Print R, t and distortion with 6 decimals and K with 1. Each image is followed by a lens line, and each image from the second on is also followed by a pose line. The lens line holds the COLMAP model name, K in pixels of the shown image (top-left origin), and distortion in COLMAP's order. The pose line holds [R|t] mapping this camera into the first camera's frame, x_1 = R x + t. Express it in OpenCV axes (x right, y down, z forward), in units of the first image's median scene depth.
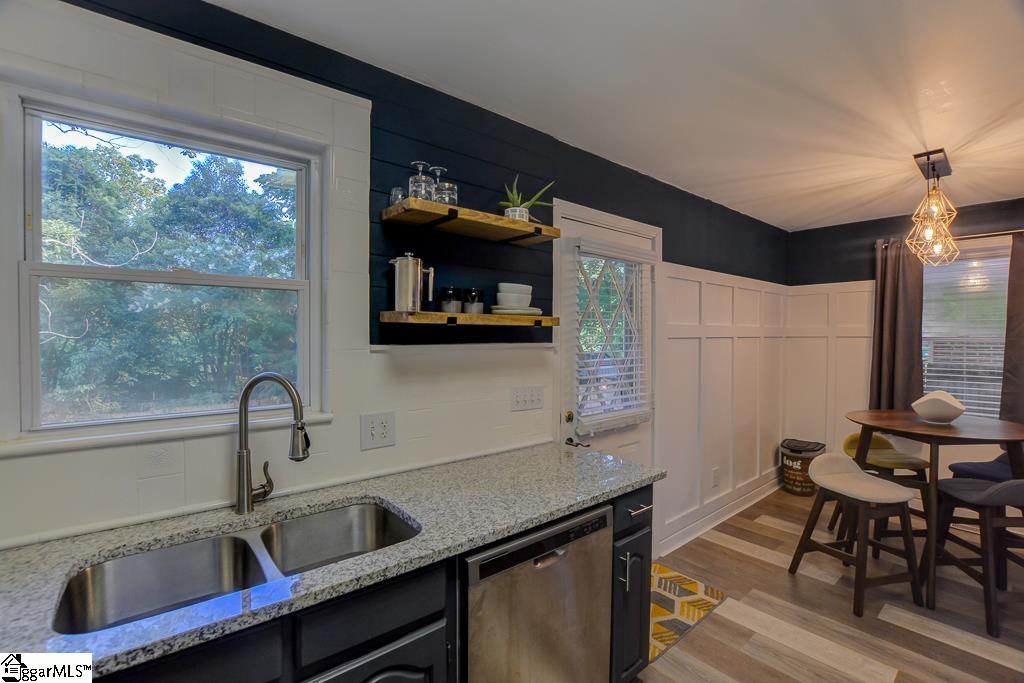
lens RADIAL K [[454.7, 0, 516.4], [0, 454.7, 337.6], [0, 0, 1]] dist [-0.028865, 0.000668]
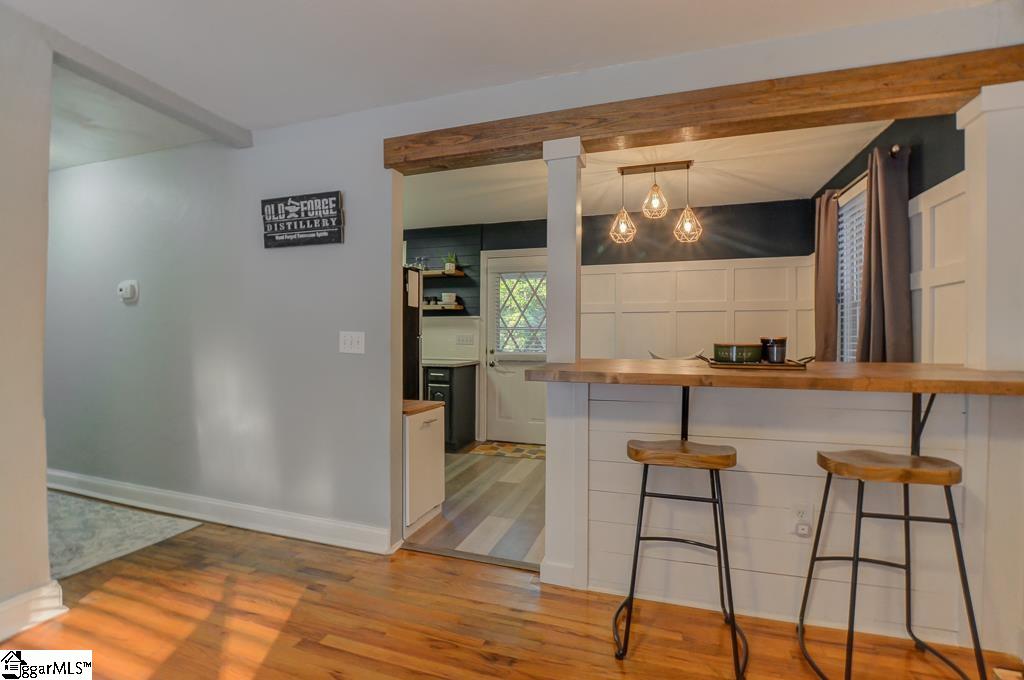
lens RADIAL K [[454.7, 0, 516.4], [0, 454.7, 336.1], [0, 0, 1]] dist [-0.028865, 0.000668]
pose [[0.525090, -0.002857, -0.851042, 1.243724], [-0.008726, 0.999924, -0.008740, 0.075814], [0.851002, 0.012015, 0.525025, -0.010587]]
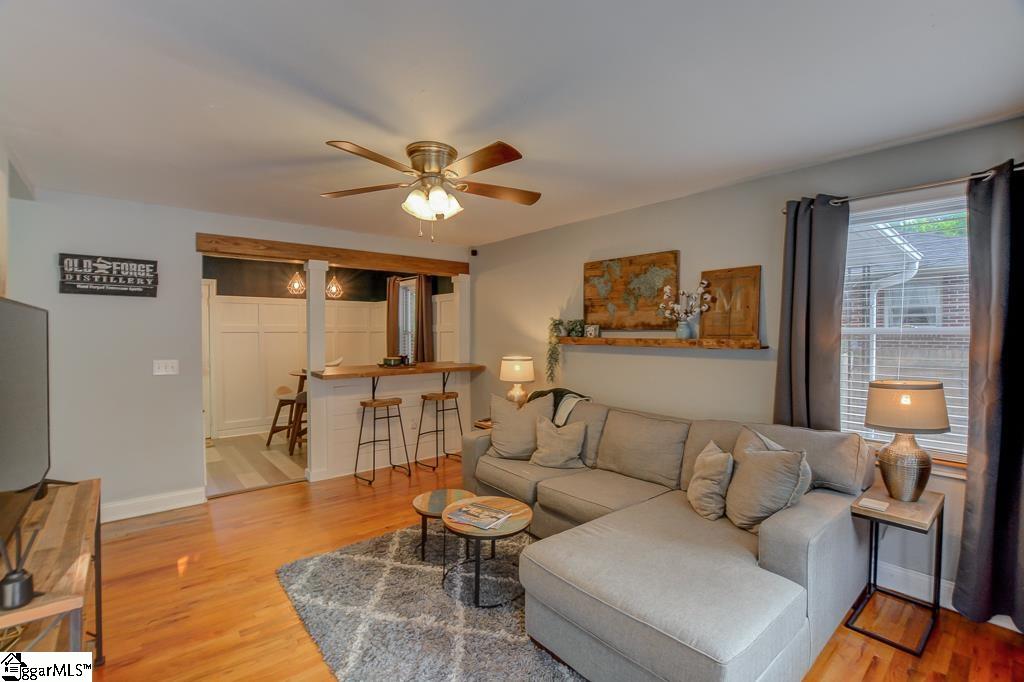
lens RADIAL K [[455.6, 0, 512.0], [0, 455.6, 341.0], [0, 0, 1]] dist [-0.027077, 0.000362]
pose [[0.999981, -0.001887, 0.005888, 1.273867], [0.001827, 0.999946, 0.010208, 0.017488], [-0.005907, -0.010197, 0.999931, -0.814290]]
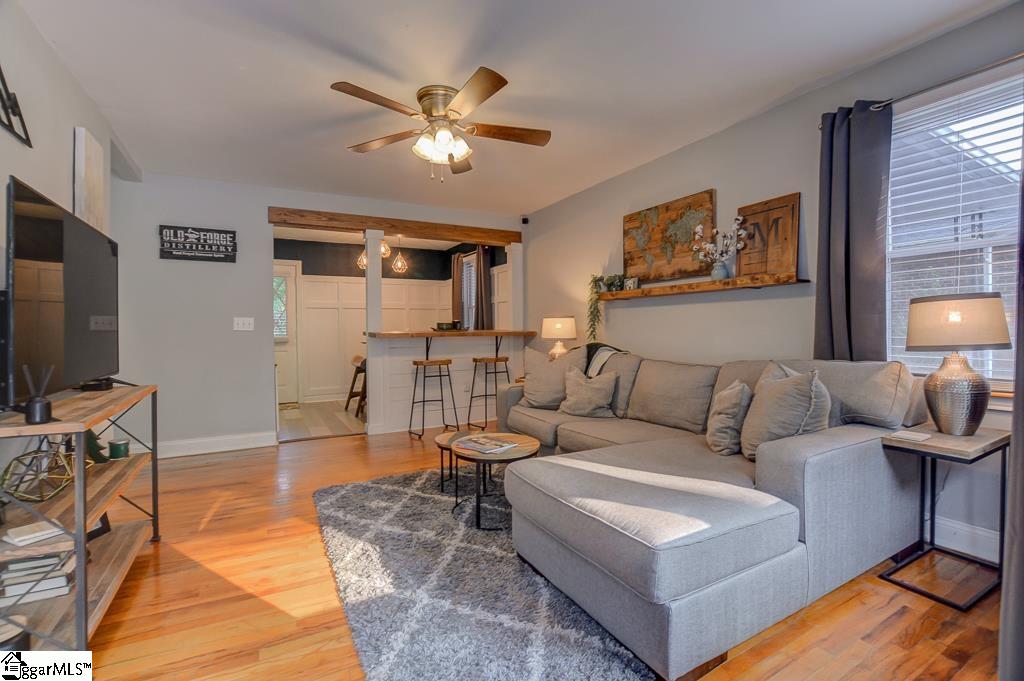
lens RADIAL K [[454.7, 0, 516.4], [0, 454.7, 336.6], [0, 0, 1]] dist [-0.028865, 0.000668]
pose [[0.982163, -0.010665, -0.187728, 1.402261], [0.011816, 0.999918, 0.005014, 0.114065], [0.187659, -0.007142, 0.982208, -0.811975]]
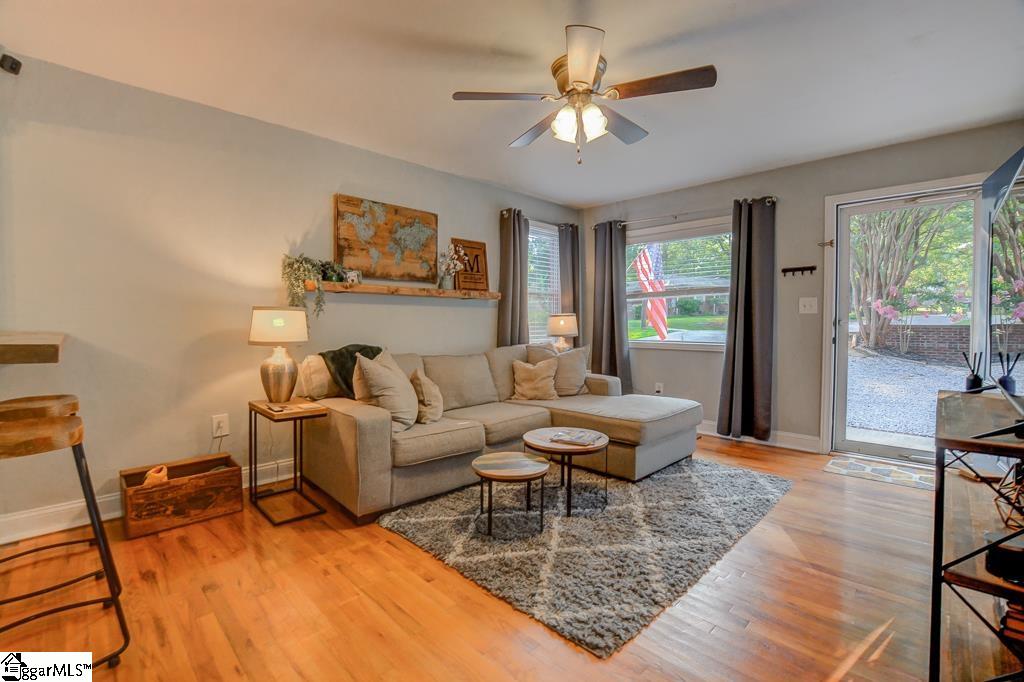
lens RADIAL K [[454.7, 0, 516.4], [0, 454.7, 337.1], [0, 0, 1]] dist [-0.028865, 0.000668]
pose [[-0.085697, -0.034408, 0.995727, 0.538474], [0.007656, 0.999351, 0.035192, 0.095315], [-0.996292, 0.010639, -0.085378, -0.008482]]
